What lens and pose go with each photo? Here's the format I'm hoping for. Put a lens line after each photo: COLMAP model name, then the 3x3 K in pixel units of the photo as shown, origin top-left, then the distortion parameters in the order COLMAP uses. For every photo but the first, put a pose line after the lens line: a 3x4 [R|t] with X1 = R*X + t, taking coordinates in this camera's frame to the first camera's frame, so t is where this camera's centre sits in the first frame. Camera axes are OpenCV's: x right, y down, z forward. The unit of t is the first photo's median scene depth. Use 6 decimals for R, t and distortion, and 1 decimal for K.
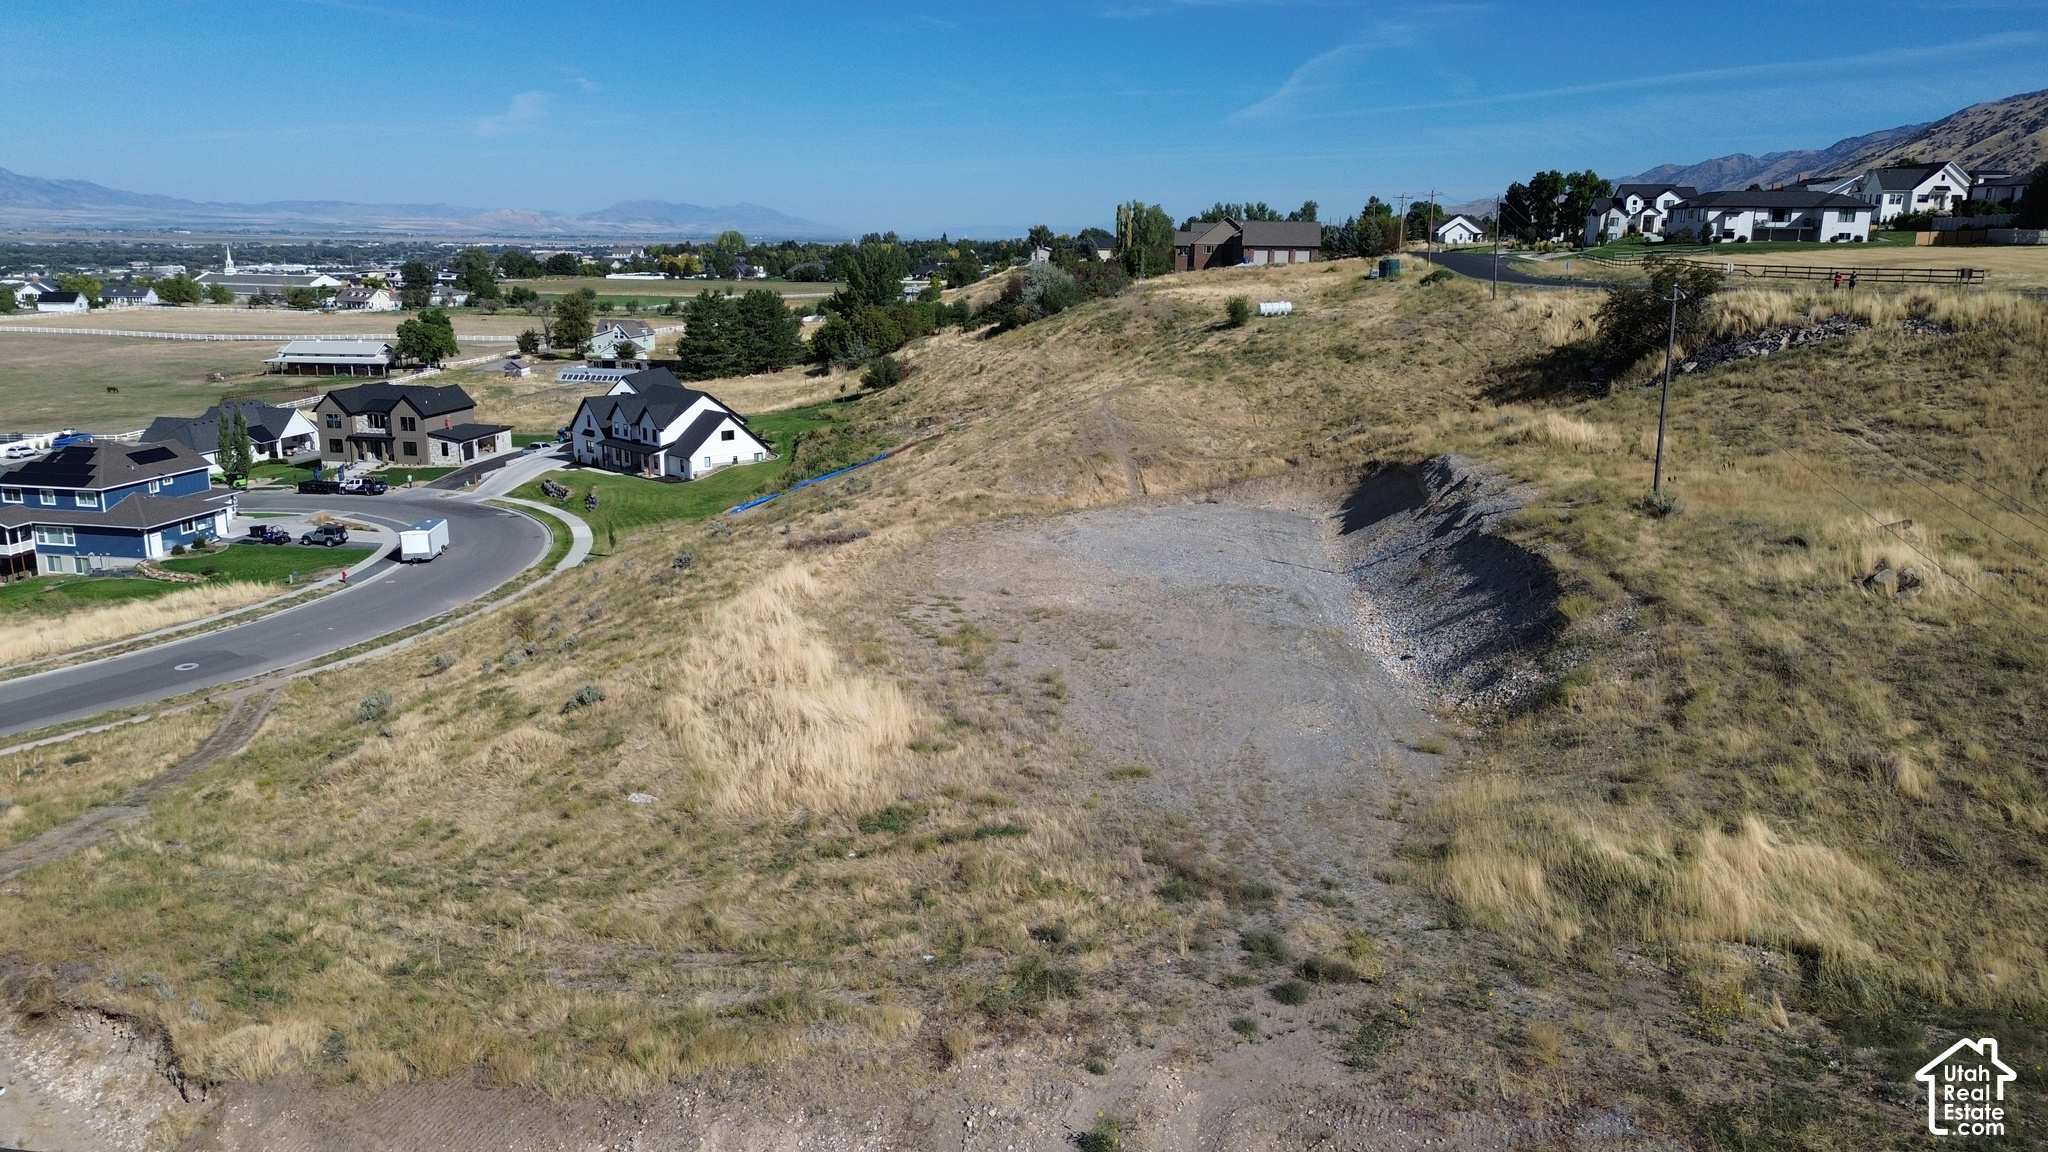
lens RADIAL K [[1446.6, 0, 1037.4], [0, 1446.6, 576.6], [0, 0, 1]] dist [0.073478, -0.086913]
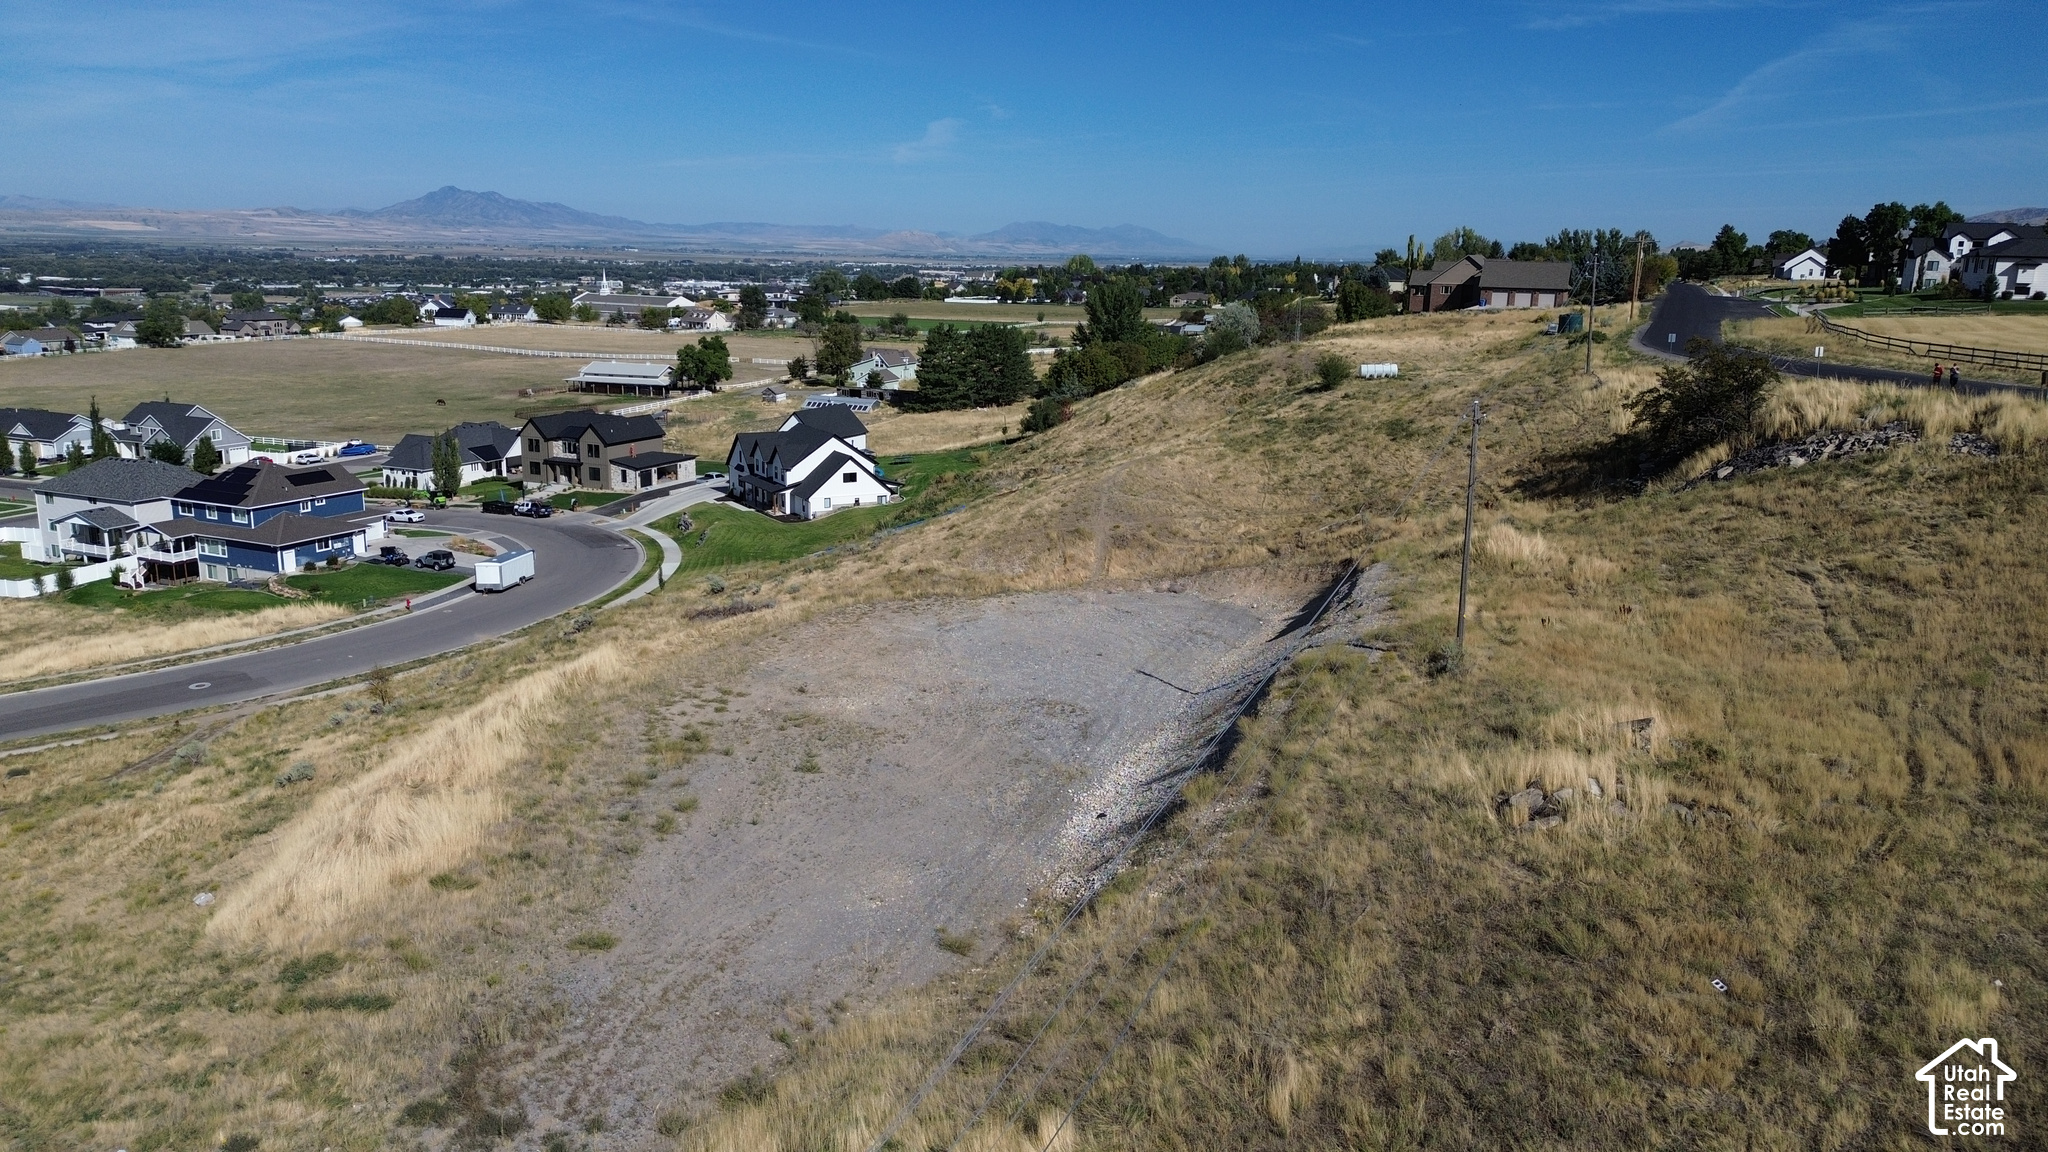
lens RADIAL K [[1446.6, 0, 1037.4], [0, 1446.6, 576.6], [0, 0, 1]] dist [0.073478, -0.086913]
pose [[0.967270, 0.062947, -0.245817, 0.149740], [-0.066098, 0.997803, -0.004577, -0.029134], [0.244989, 0.020675, 0.969305, 0.049322]]
